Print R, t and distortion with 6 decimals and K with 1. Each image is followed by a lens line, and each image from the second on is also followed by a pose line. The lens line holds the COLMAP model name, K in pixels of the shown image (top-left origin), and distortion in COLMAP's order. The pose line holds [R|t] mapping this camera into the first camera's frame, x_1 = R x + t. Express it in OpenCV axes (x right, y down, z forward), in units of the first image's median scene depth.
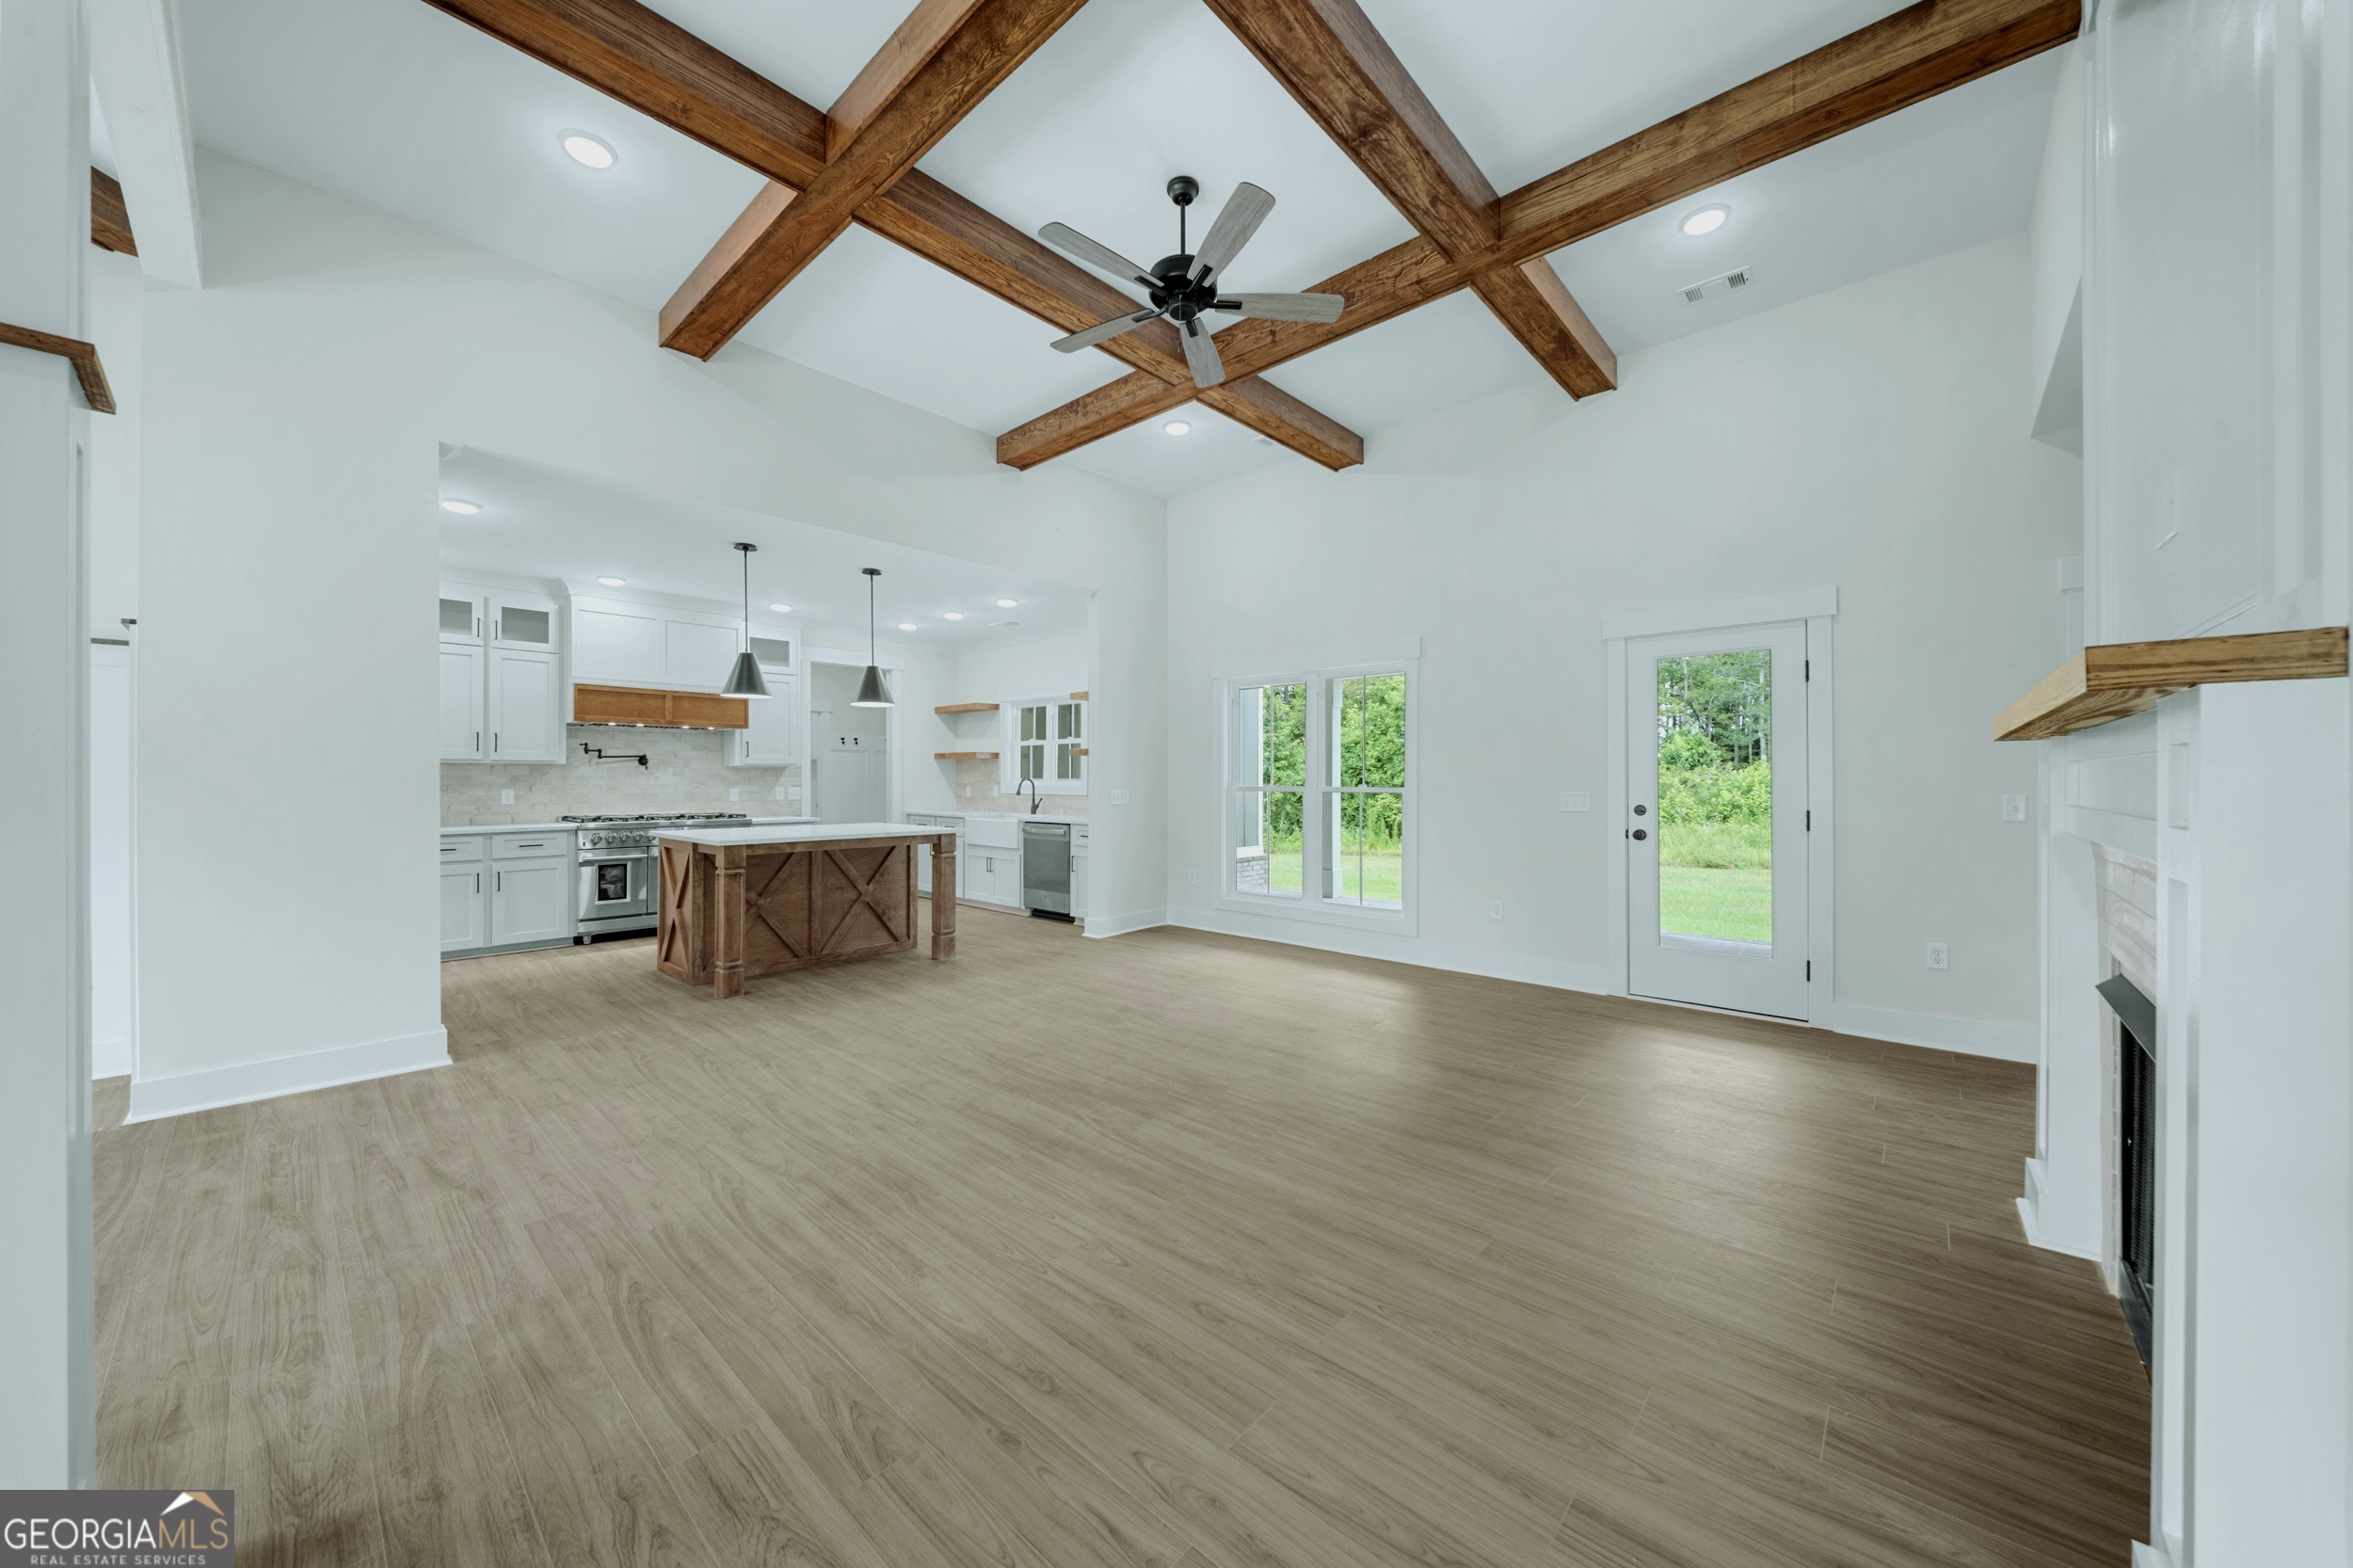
lens RADIAL K [[827.3, 0, 1188.6], [0, 827.3, 779.8], [0, 0, 1]] dist [0.000158, -0.007195]
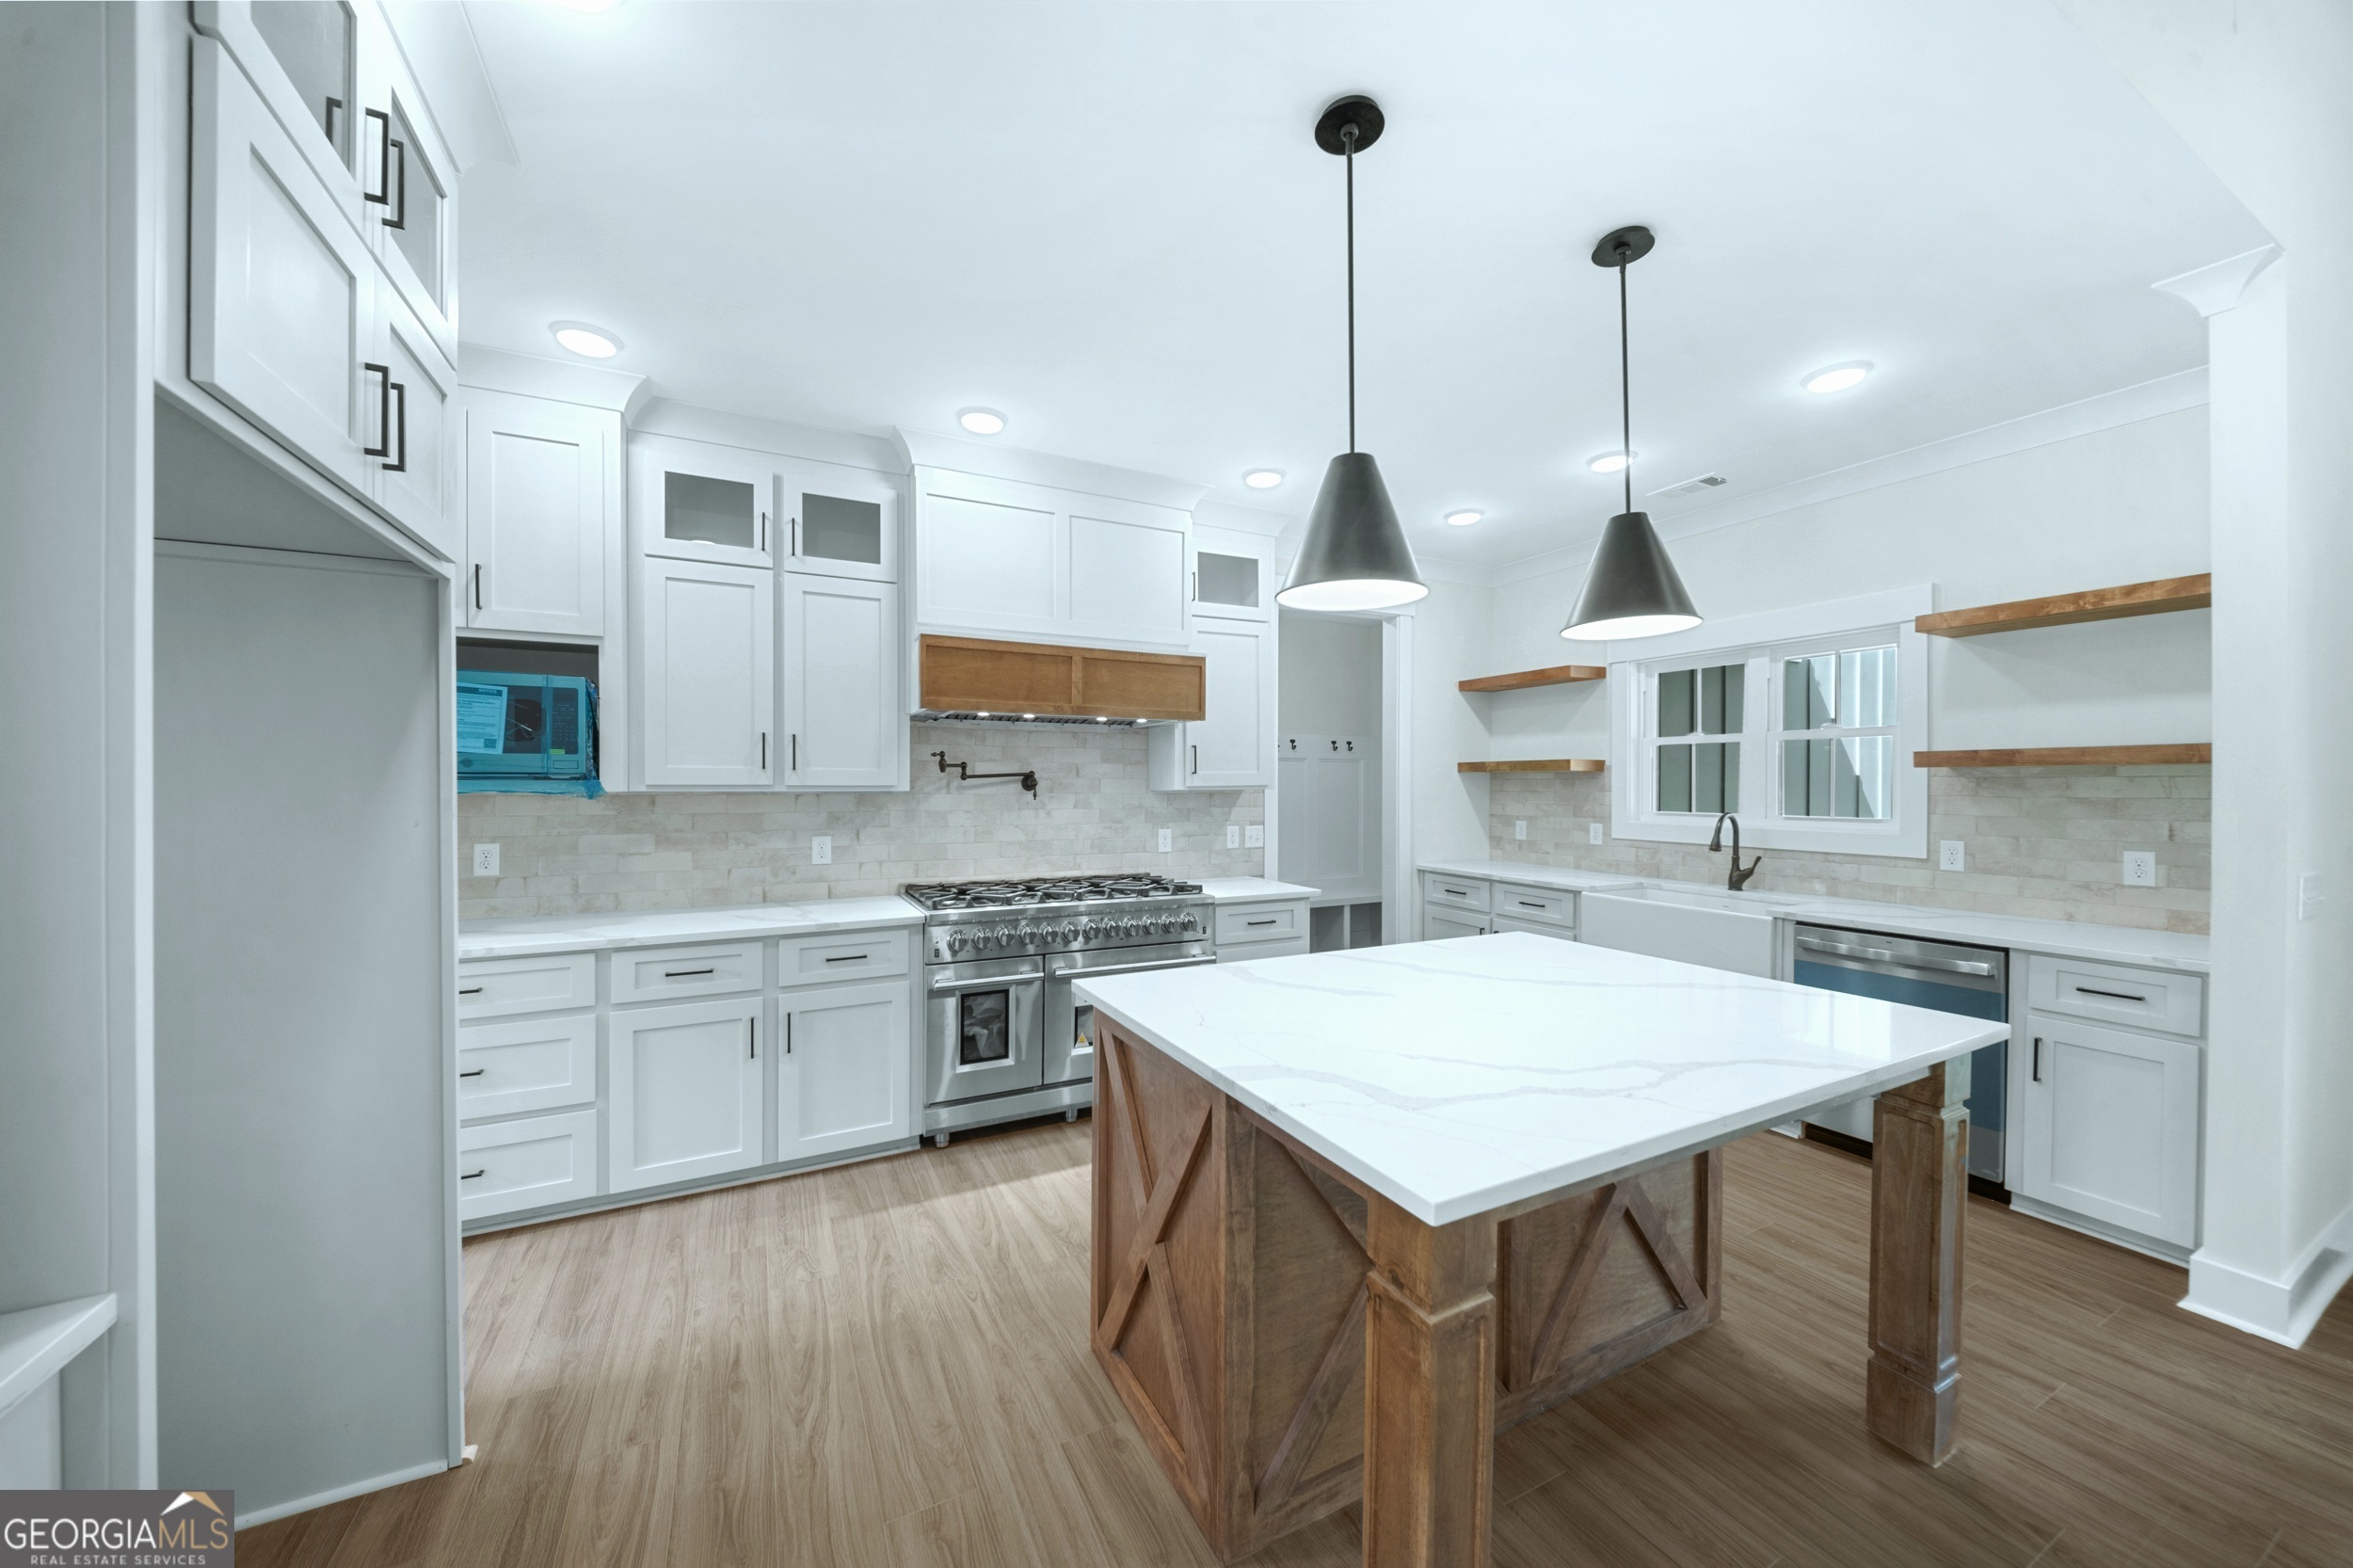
lens RADIAL K [[827.3, 0, 1188.6], [0, 827.3, 779.8], [0, 0, 1]] dist [0.000158, -0.007195]
pose [[0.937020, -0.003454, -0.349260, -0.402365], [0.001101, 0.999975, -0.006933, -0.023172], [0.349275, 0.006112, 0.937000, 0.567880]]
